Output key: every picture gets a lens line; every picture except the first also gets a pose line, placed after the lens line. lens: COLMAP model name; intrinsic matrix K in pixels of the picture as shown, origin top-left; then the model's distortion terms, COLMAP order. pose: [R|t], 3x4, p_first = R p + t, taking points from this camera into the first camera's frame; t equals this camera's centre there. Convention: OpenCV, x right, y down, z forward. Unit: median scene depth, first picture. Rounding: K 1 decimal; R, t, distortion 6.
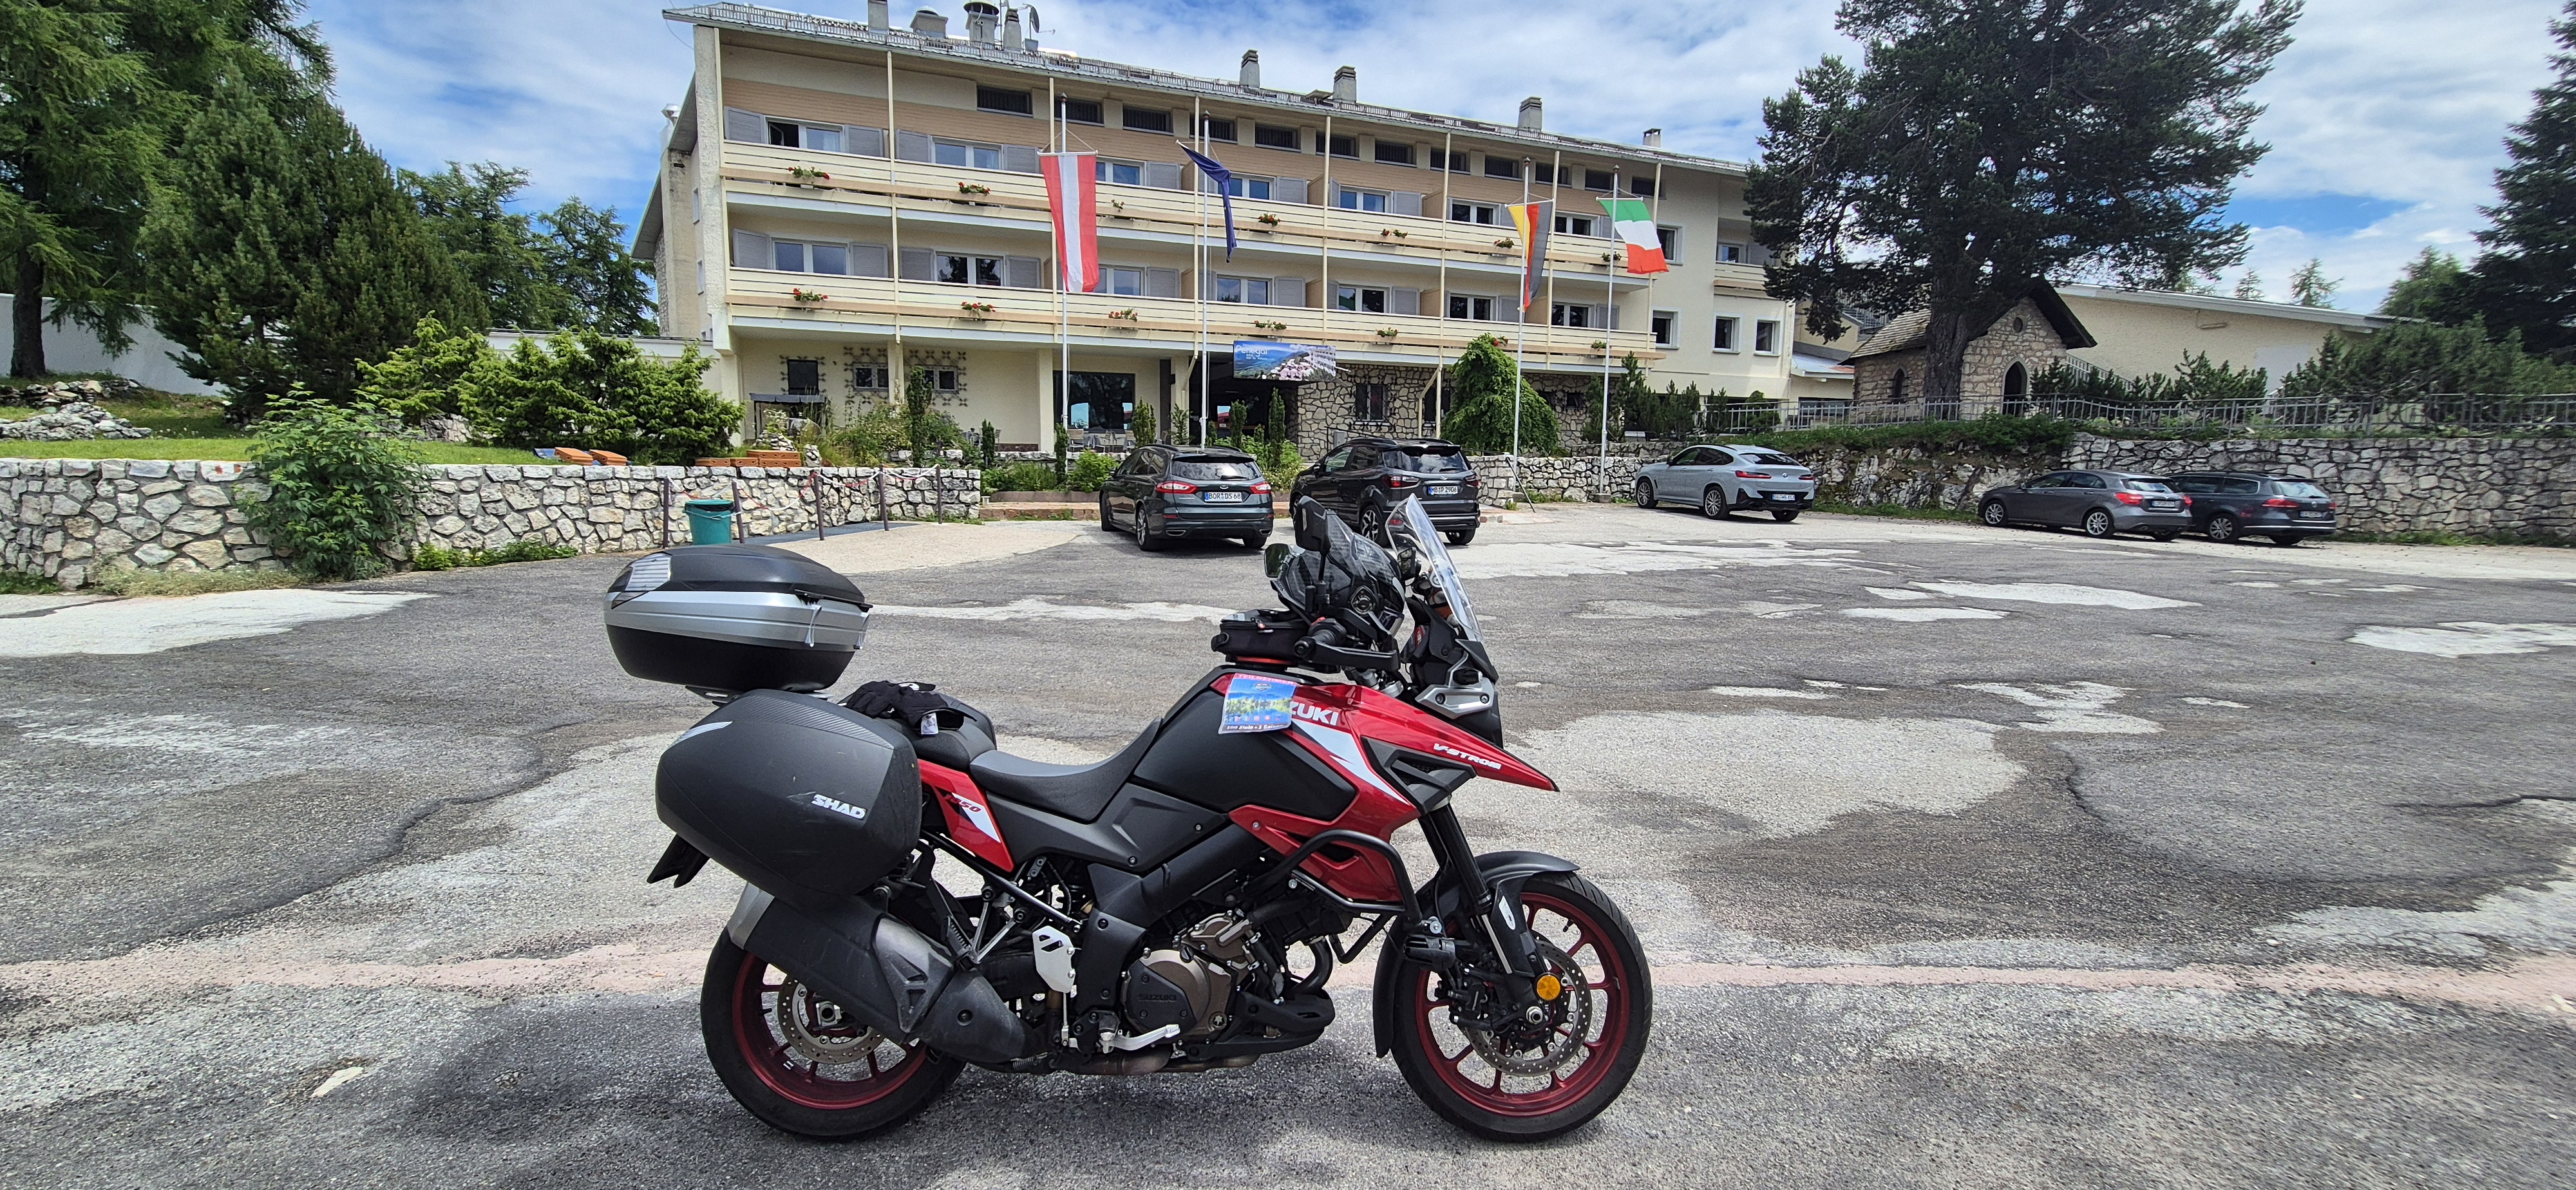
lens RADIAL K [[1018.8, 0, 1263.2], [0, 1018.8, 563.7], [0, 0, 1]] dist [-0.042348, 0.000117]
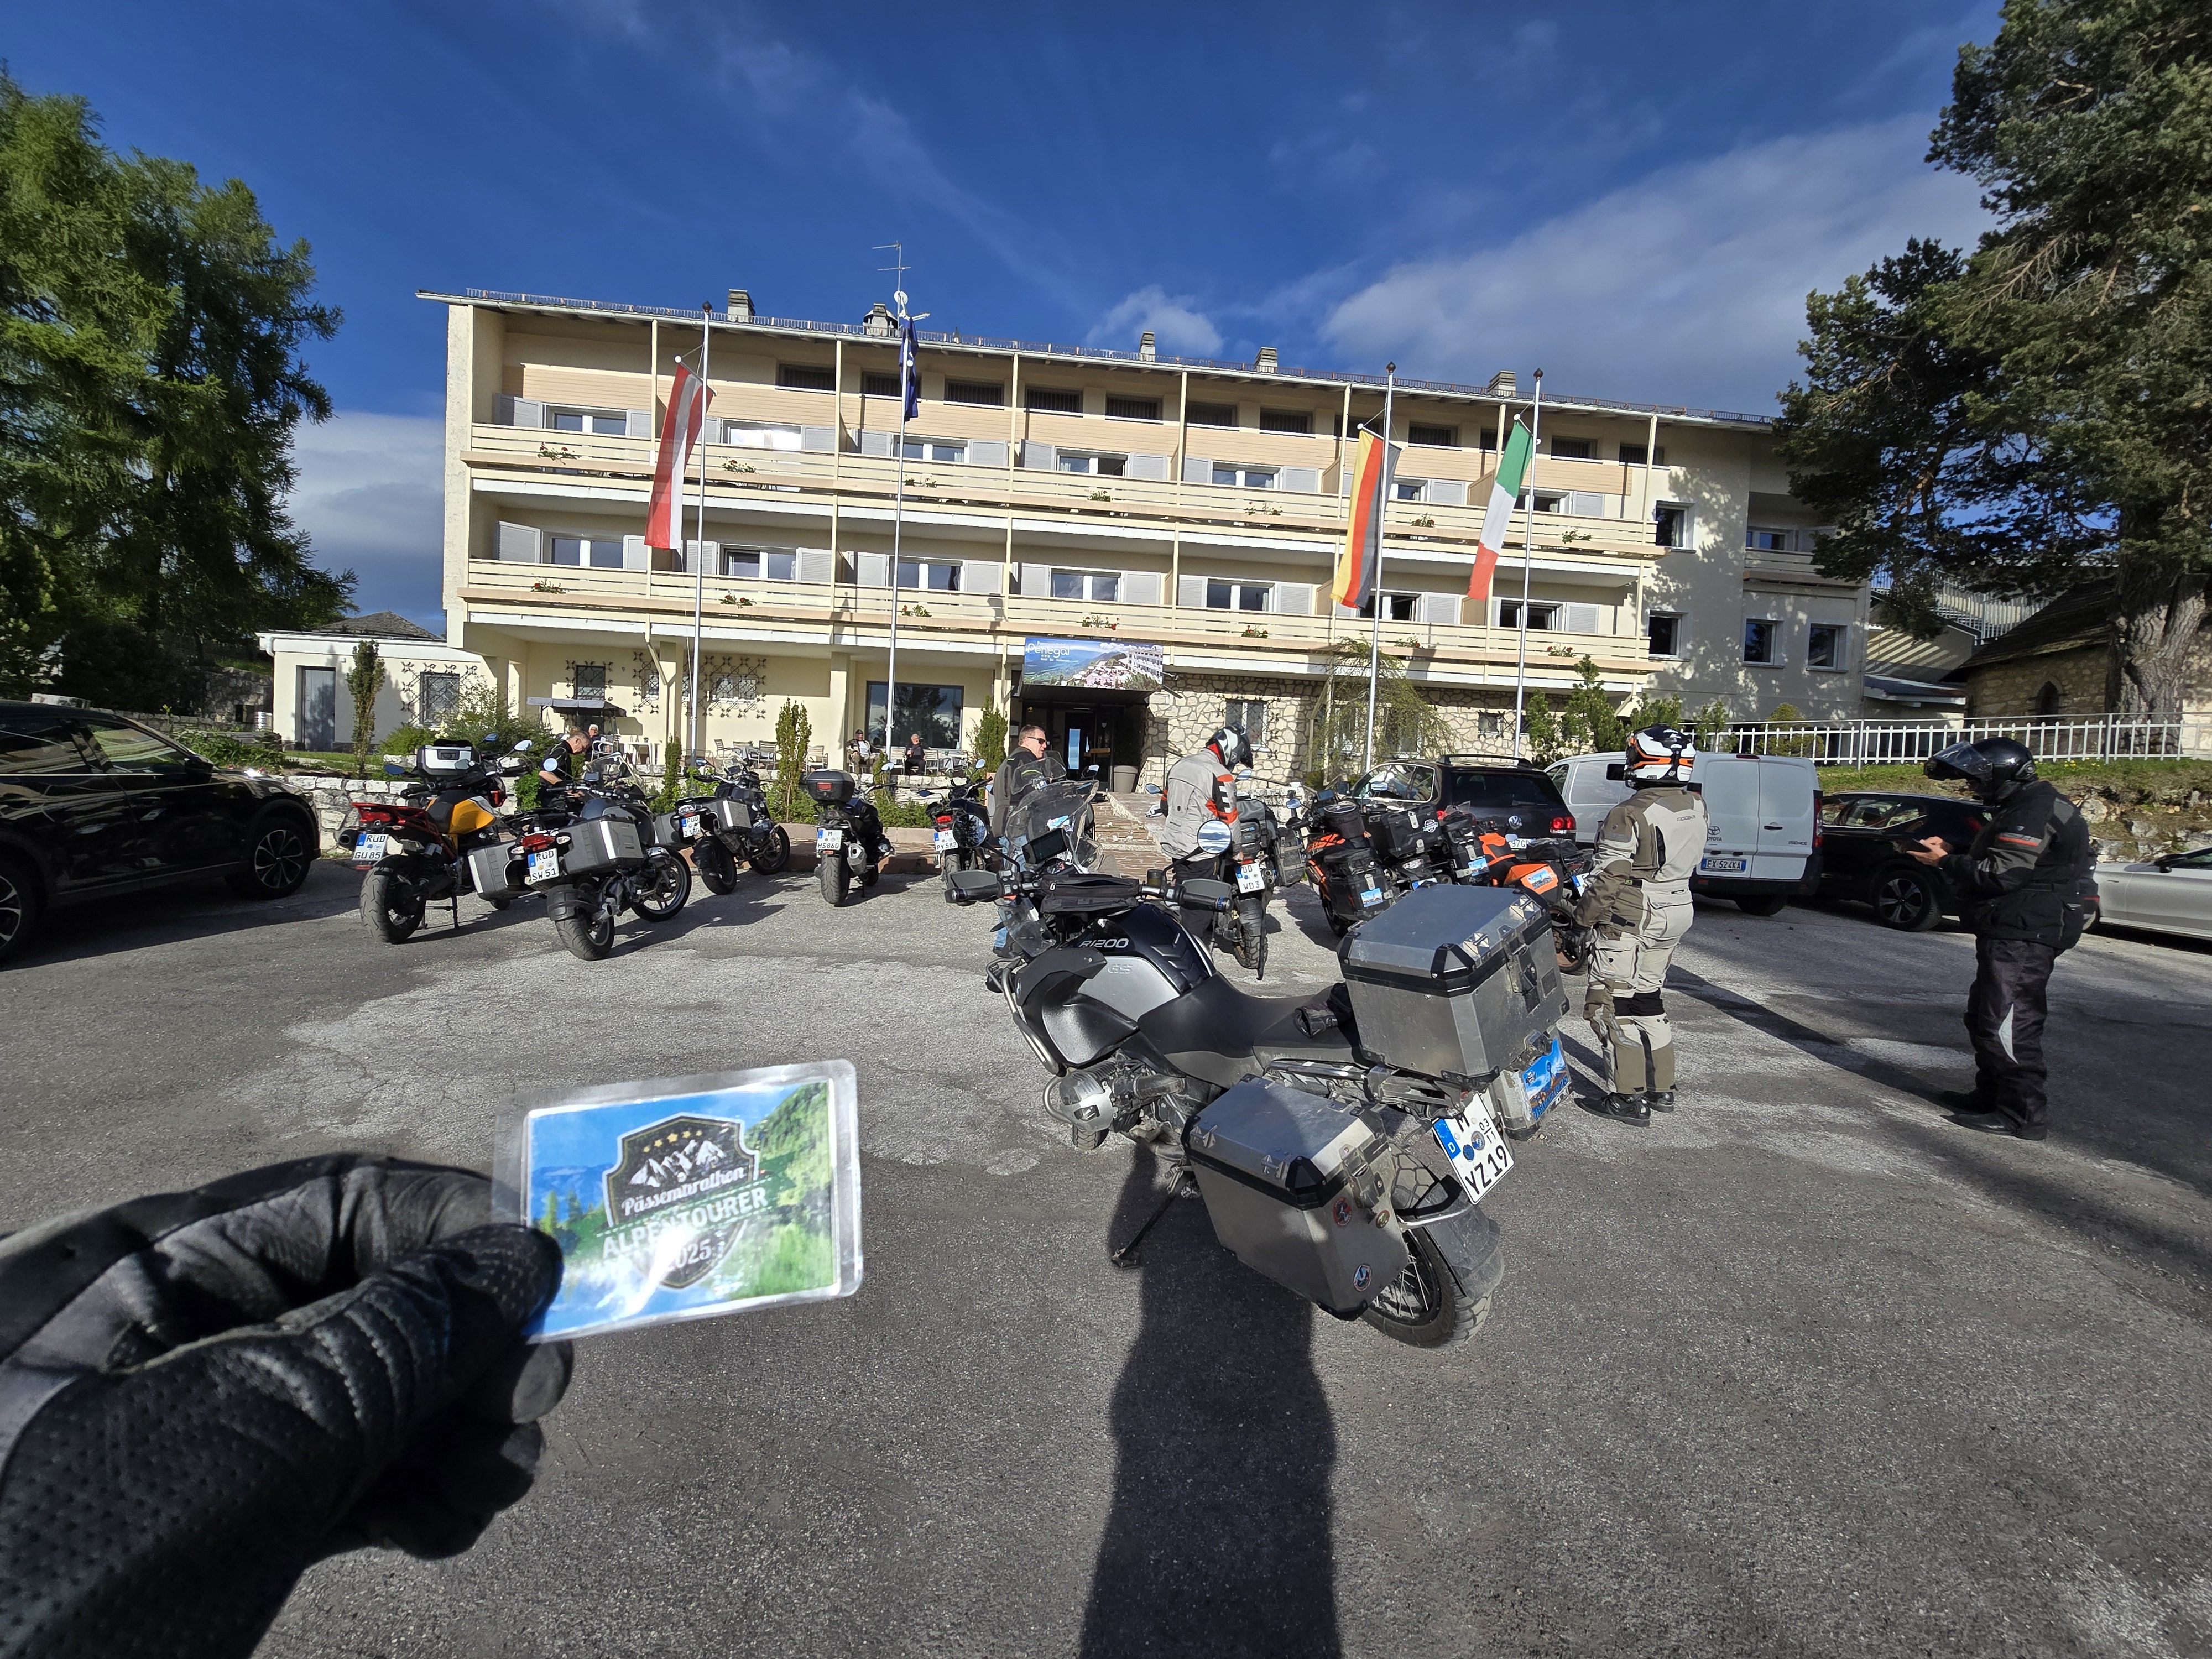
lens RADIAL K [[879.1, 0, 1101.7], [0, 879.1, 819.7], [0, 0, 1]] dist [-0.022779, -0.000167]
pose [[0.967539, 0.038770, -0.249730, 0.191907], [-0.055921, 0.996511, -0.061953, -0.035229], [0.246457, 0.073907, 0.966332, 0.334629]]
